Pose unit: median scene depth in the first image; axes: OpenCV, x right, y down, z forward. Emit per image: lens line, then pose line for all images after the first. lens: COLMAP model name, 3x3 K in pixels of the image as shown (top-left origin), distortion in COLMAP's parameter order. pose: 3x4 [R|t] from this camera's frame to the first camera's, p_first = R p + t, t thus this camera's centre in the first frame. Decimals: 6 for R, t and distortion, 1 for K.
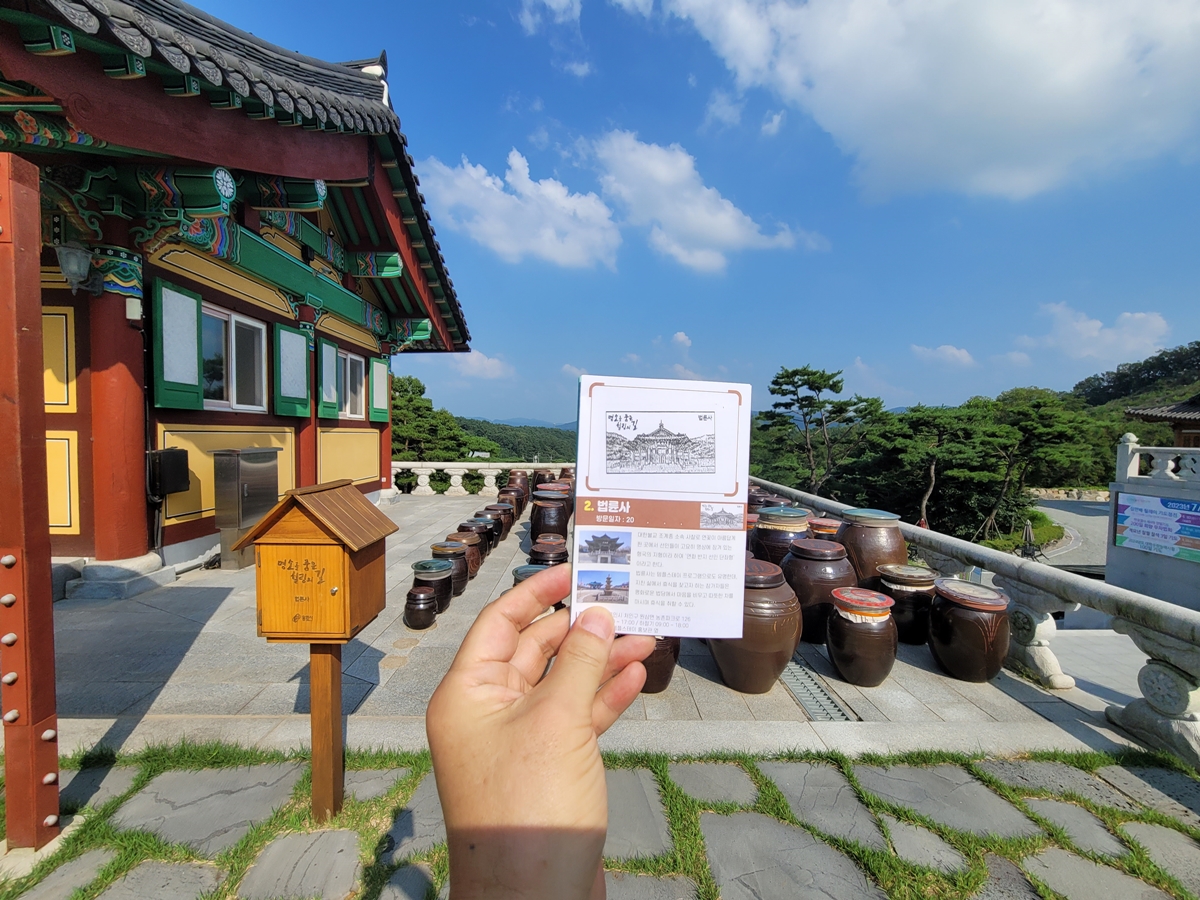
lens RADIAL K [[487.5, 0, 600.0], [0, 487.5, 450.0], [0, 0, 1]] dist [-0.001895, 0.000030]
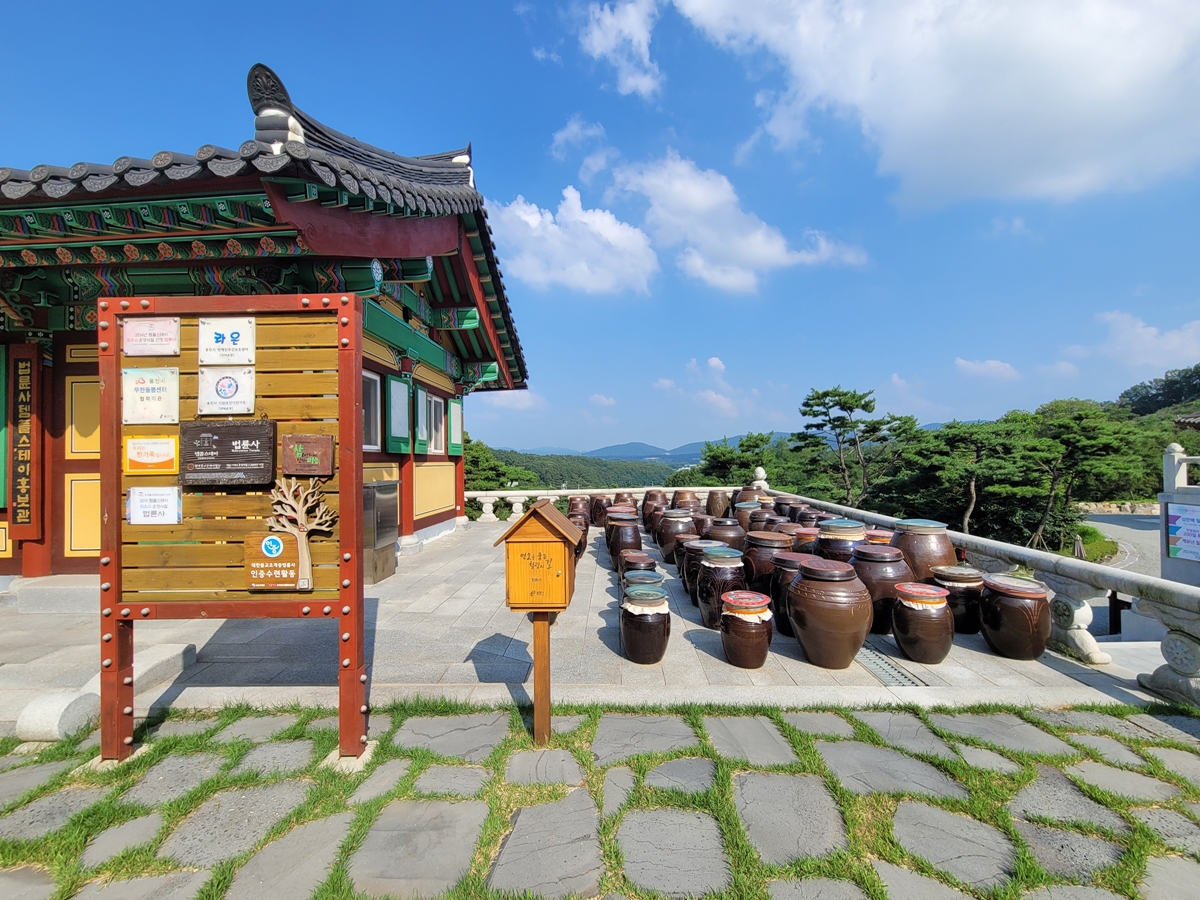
lens RADIAL K [[490.7, 0, 600.0], [0, 490.7, 450.0], [0, 0, 1]] dist [-0.000976, 0.000118]
pose [[0.998405, -0.031418, -0.046912, -0.094511], [0.028820, 0.998067, -0.055059, 0.000886], [0.048552, 0.053619, 0.997380, -0.134906]]
